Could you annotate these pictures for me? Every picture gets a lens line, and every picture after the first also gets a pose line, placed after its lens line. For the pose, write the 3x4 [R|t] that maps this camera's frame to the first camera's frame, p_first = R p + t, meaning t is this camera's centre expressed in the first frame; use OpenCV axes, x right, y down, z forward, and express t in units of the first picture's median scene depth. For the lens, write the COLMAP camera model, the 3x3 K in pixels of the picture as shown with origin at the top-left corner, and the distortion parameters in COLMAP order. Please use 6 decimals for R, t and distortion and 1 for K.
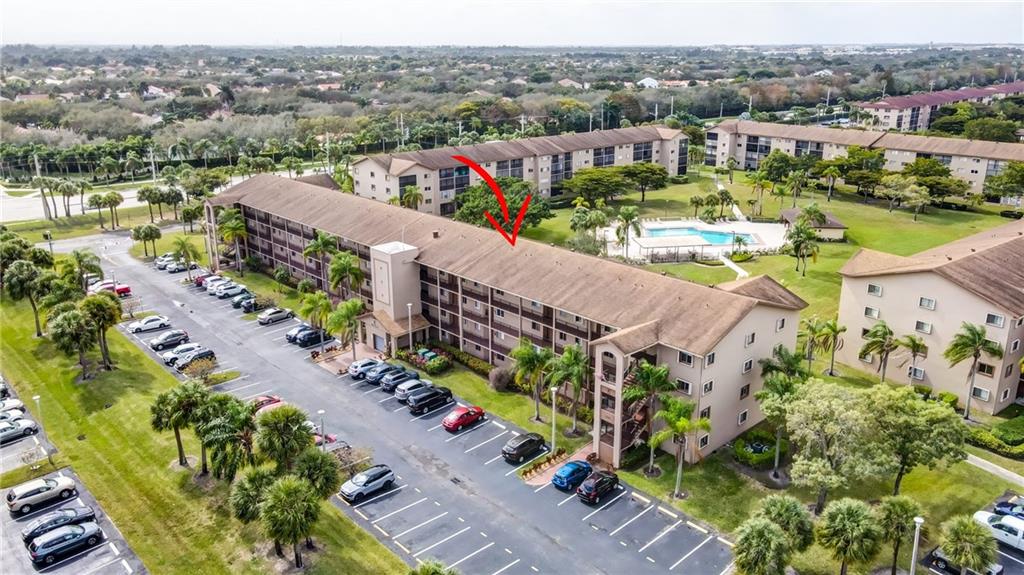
lens RADIAL K [[764.0, 0, 515.3], [0, 764.0, 286.5], [0, 0, 1]] dist [0.007257, 0.007143]
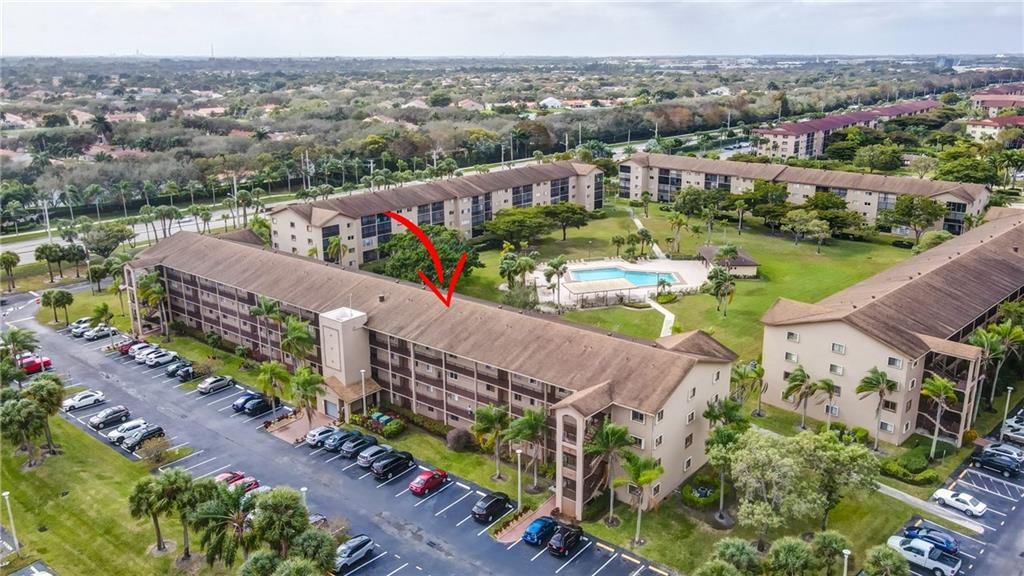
lens RADIAL K [[823.9, 0, 512.0], [0, 823.9, 288.0], [0, 0, 1]] dist [-0.050497, 0.122676]
pose [[0.990782, -0.041200, 0.129050, -0.072771], [0.043534, 0.998935, -0.015313, -0.057401], [-0.128282, 0.020790, 0.991520, -0.109176]]
